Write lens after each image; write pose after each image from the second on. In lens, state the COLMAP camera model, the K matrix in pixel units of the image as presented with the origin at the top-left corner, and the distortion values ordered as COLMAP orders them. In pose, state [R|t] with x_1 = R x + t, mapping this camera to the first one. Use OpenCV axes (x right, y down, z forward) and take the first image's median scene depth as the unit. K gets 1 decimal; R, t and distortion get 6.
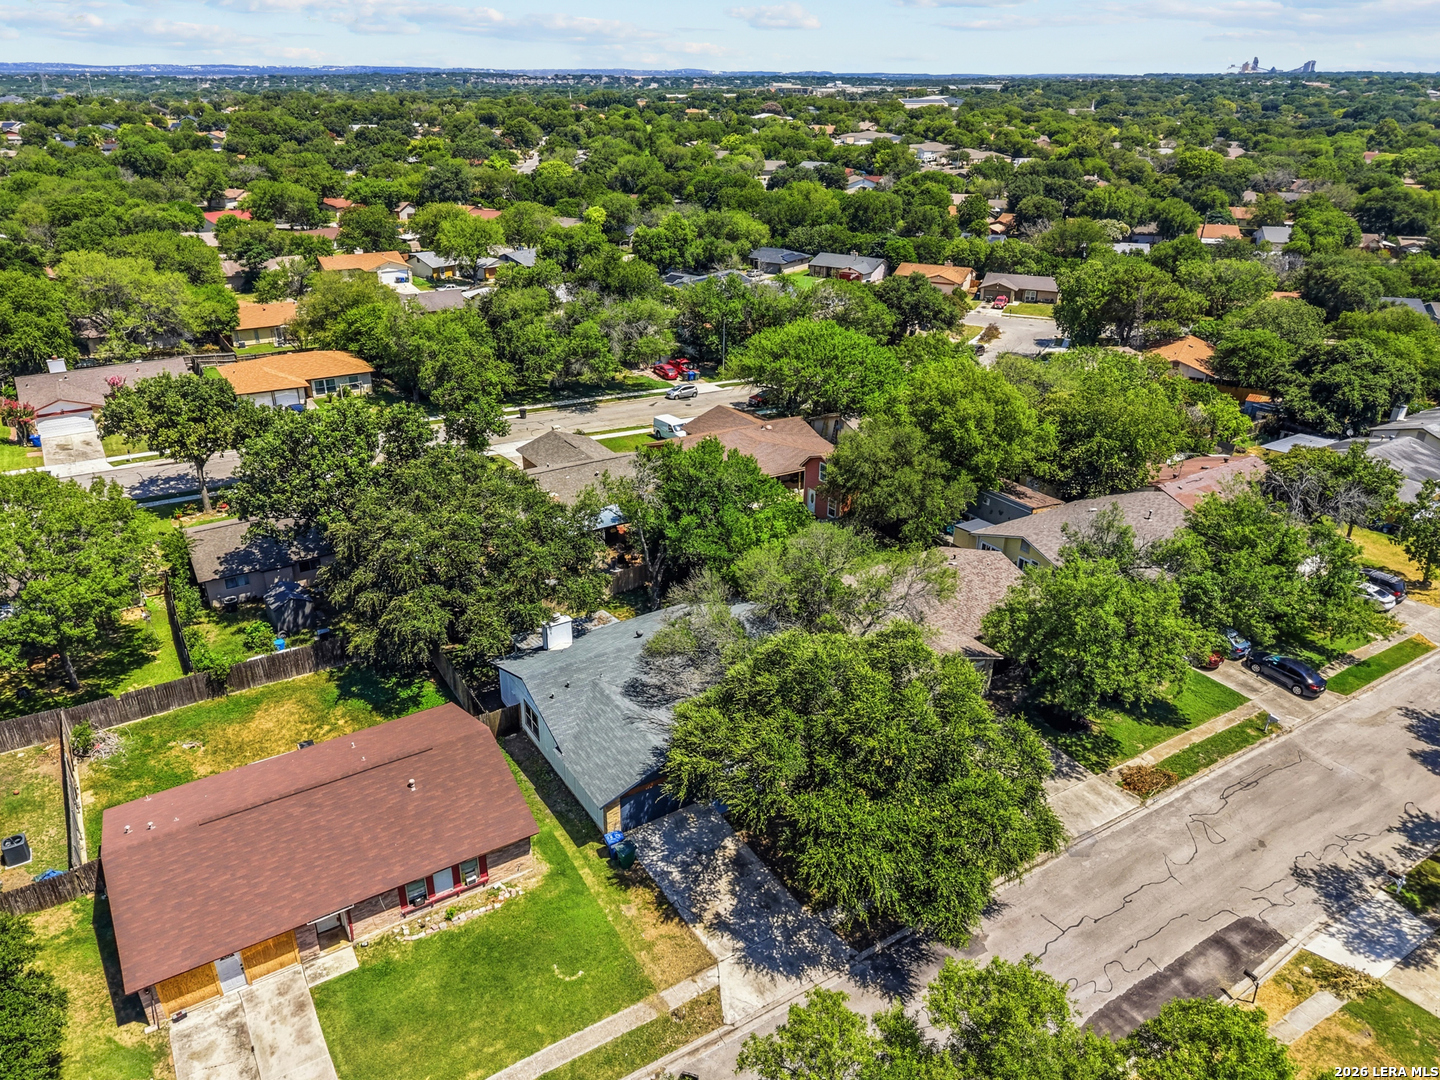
lens RADIAL K [[971.8, 0, 720.0], [0, 971.8, 540.0], [0, 0, 1]] dist [0.005417, 0.002777]
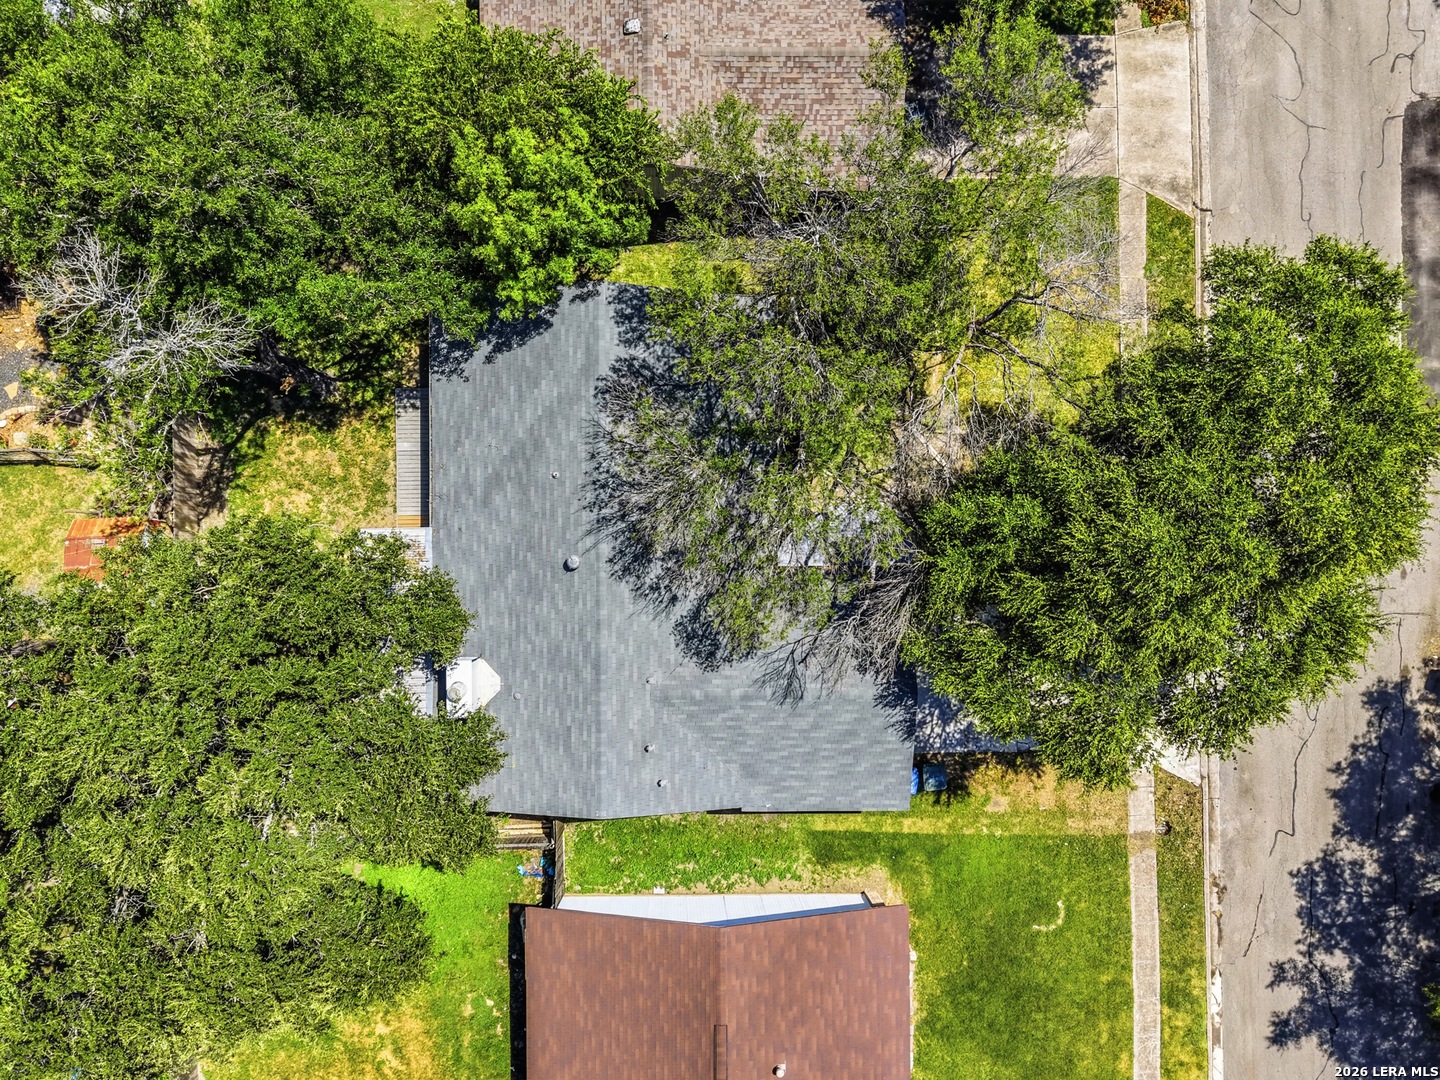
lens RADIAL K [[971.8, 0, 720.0], [0, 971.8, 540.0], [0, 0, 1]] dist [0.005417, 0.002777]
pose [[0.545500, -0.838100, 0.004209, -0.043594], [0.355443, 0.235892, 0.904442, -0.444401], [-0.759006, -0.491877, 0.426576, 0.963061]]
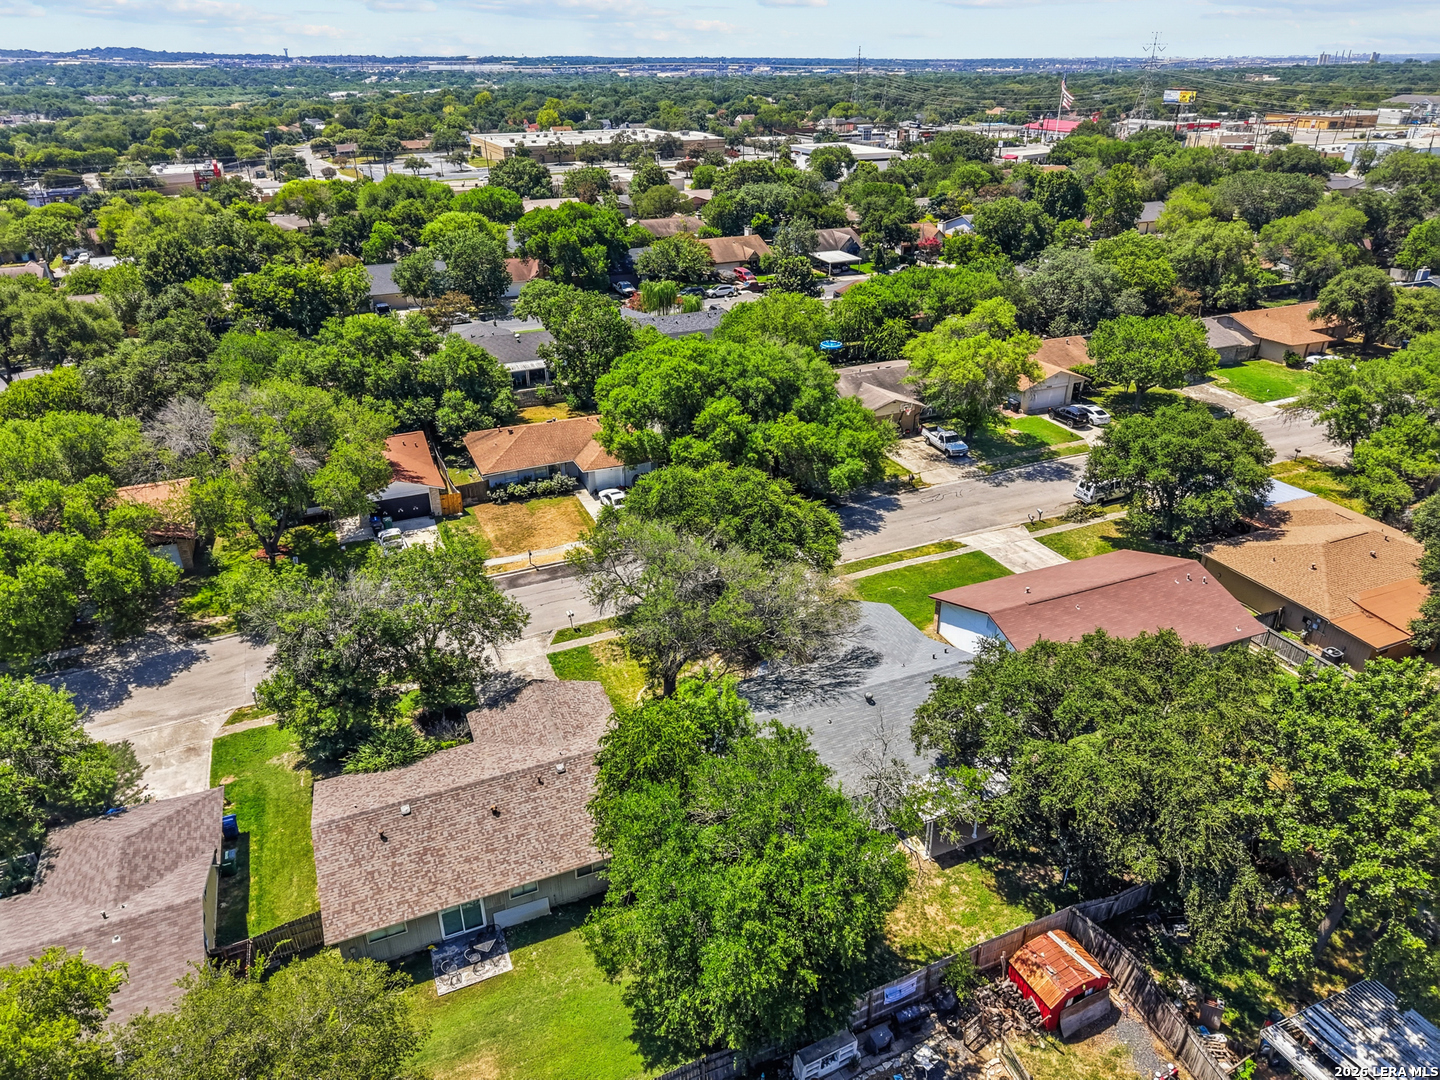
lens RADIAL K [[971.8, 0, 720.0], [0, 971.8, 540.0], [0, 0, 1]] dist [0.005417, 0.002777]
pose [[-0.983120, -0.082250, 0.163432, -0.116527], [0.077422, 0.622322, 0.778923, -0.936684], [-0.165774, 0.778428, -0.605449, 1.928090]]
